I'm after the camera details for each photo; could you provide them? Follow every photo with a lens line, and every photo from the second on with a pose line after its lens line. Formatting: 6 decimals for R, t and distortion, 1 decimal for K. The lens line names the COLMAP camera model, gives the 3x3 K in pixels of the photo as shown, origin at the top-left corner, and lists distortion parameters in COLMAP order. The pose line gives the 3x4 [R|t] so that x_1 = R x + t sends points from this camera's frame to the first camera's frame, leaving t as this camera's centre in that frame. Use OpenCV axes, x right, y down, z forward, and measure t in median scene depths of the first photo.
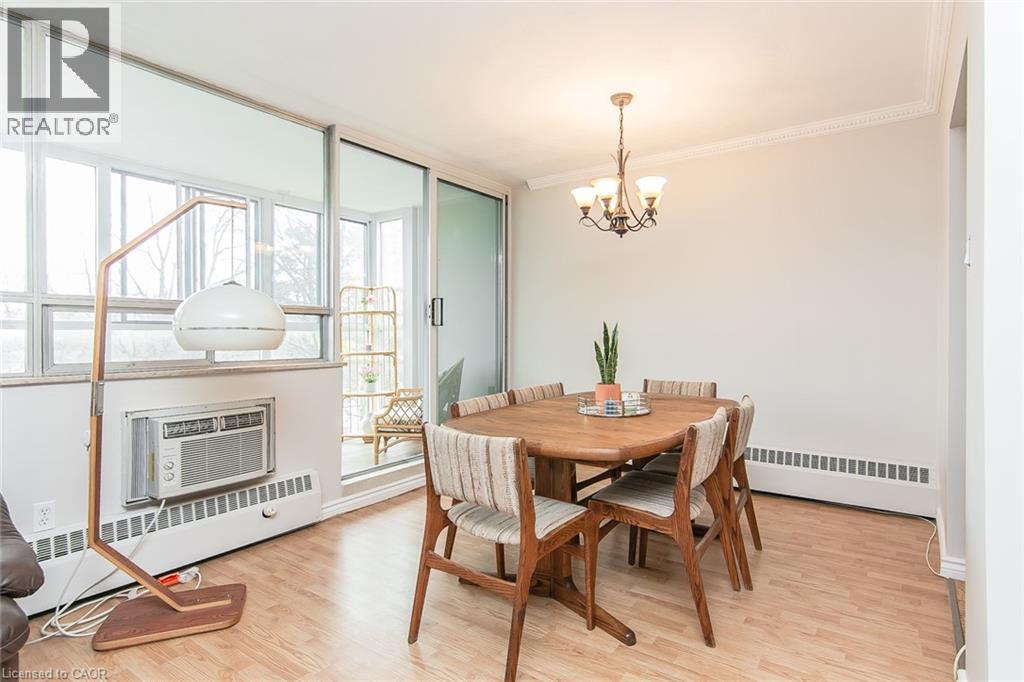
lens RADIAL K [[522.0, 0, 513.1], [0, 522.0, 337.5], [0, 0, 1]] dist [0.004560, -0.000278]
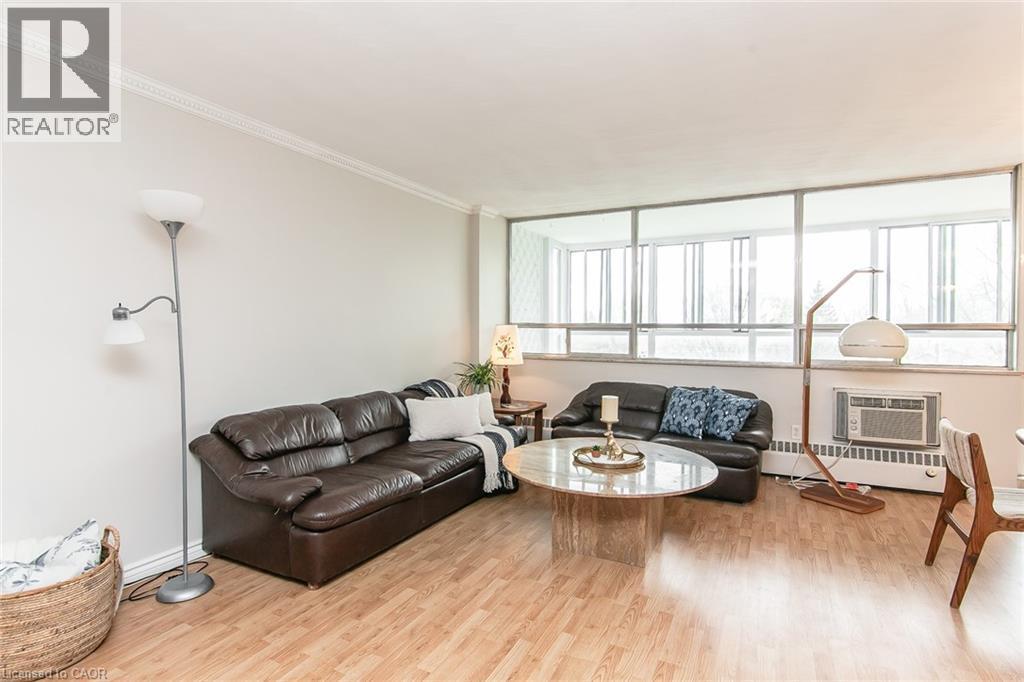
lens RADIAL K [[522.0, 0, 513.1], [0, 522.0, 337.5], [0, 0, 1]] dist [0.004560, -0.000278]
pose [[0.131232, 0.020112, -0.991148, 0.847458], [-0.003368, 0.999797, 0.019842, -0.059680], [0.991346, 0.000734, 0.131273, -0.323451]]
